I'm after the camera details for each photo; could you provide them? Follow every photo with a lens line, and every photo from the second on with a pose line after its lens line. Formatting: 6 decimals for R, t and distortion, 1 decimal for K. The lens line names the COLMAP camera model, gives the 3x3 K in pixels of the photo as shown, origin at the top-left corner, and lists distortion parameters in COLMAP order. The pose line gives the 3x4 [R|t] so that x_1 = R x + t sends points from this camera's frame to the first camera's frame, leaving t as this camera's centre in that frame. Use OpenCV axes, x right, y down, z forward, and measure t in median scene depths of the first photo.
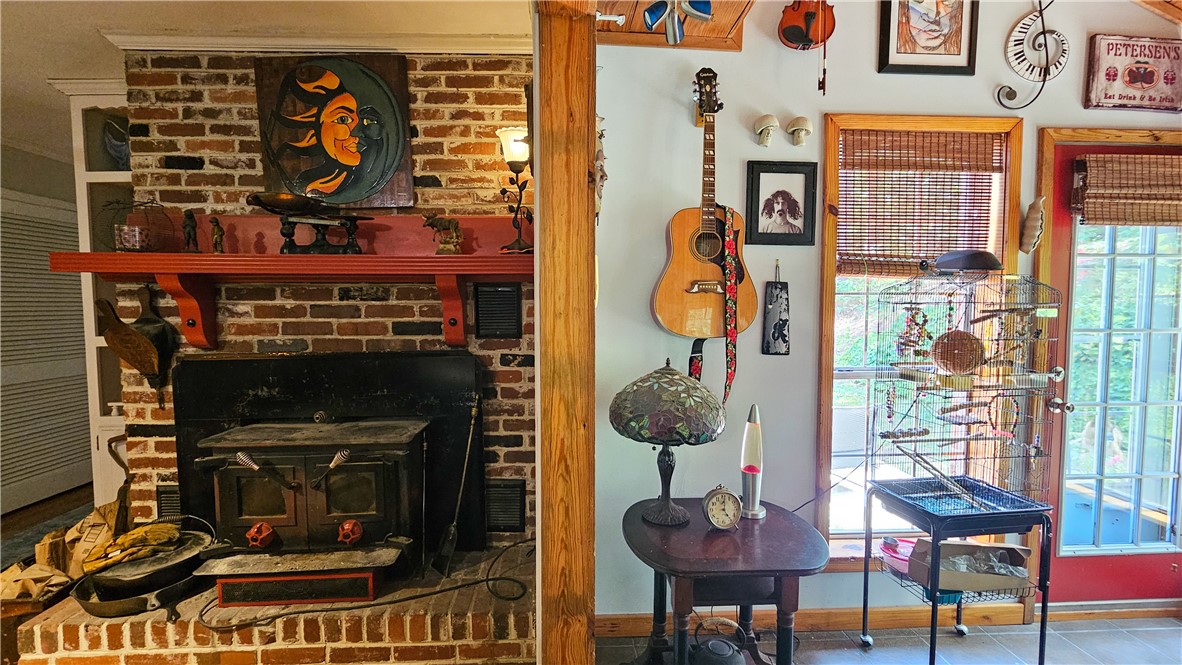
lens RADIAL K [[491.0, 0, 591.0], [0, 491.0, 331.6], [0, 0, 1]] dist [-0.002579, -0.000133]
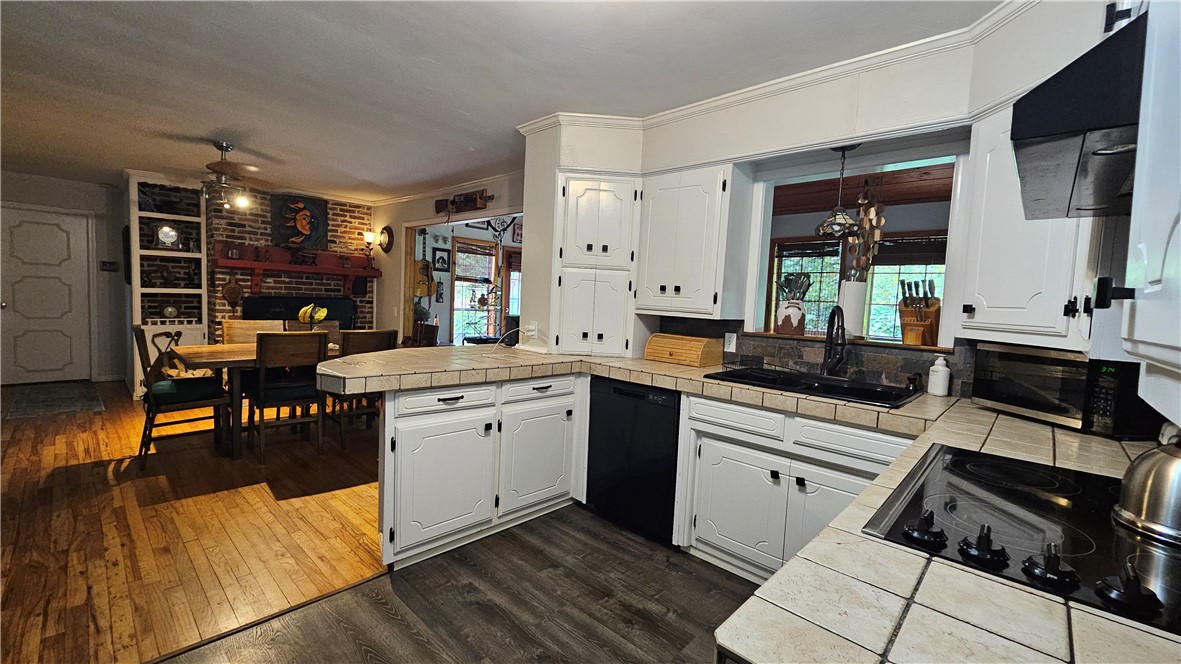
lens RADIAL K [[490.6, 0, 590.2], [0, 490.6, 333.2], [0, 0, 1]] dist [-0.002579, -0.000133]
pose [[0.714615, -0.014954, 0.699358, -1.345588], [-0.011092, 0.999404, 0.032705, 0.142879], [-0.699430, -0.031129, 0.714023, -2.325977]]
